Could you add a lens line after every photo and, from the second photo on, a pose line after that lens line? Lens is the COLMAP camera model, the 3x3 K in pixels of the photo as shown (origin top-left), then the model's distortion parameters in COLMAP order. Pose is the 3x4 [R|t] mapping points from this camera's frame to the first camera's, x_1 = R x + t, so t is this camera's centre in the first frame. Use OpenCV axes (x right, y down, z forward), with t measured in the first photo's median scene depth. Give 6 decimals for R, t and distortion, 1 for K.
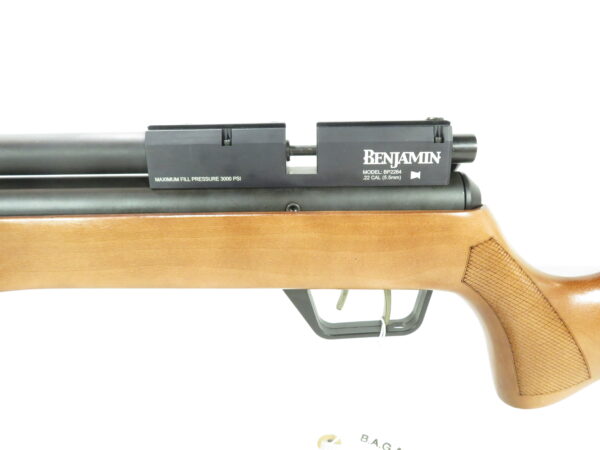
lens RADIAL K [[452.9, 0, 300.0], [0, 452.9, 225.0], [0, 0, 1]] dist [0.013654, 0.001344]
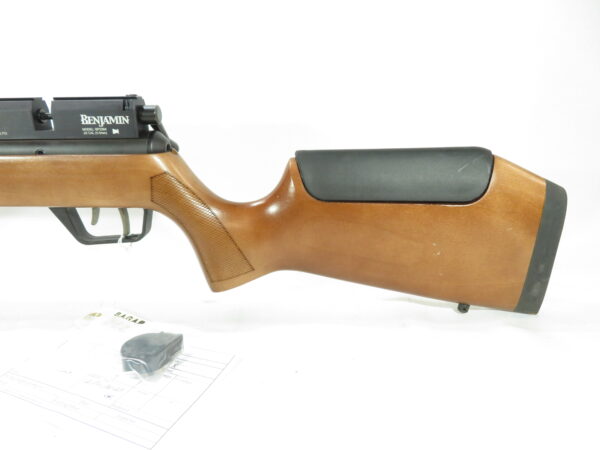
lens RADIAL K [[524.3, 0, 300.0], [0, 524.3, 225.0], [0, 0, 1]] dist [0.023910, 0.004349]
pose [[0.997830, 0.011742, -0.064780, 1.013406], [-0.009806, 0.999498, 0.030121, 0.152559], [0.065101, -0.029420, 0.997445, -0.782194]]
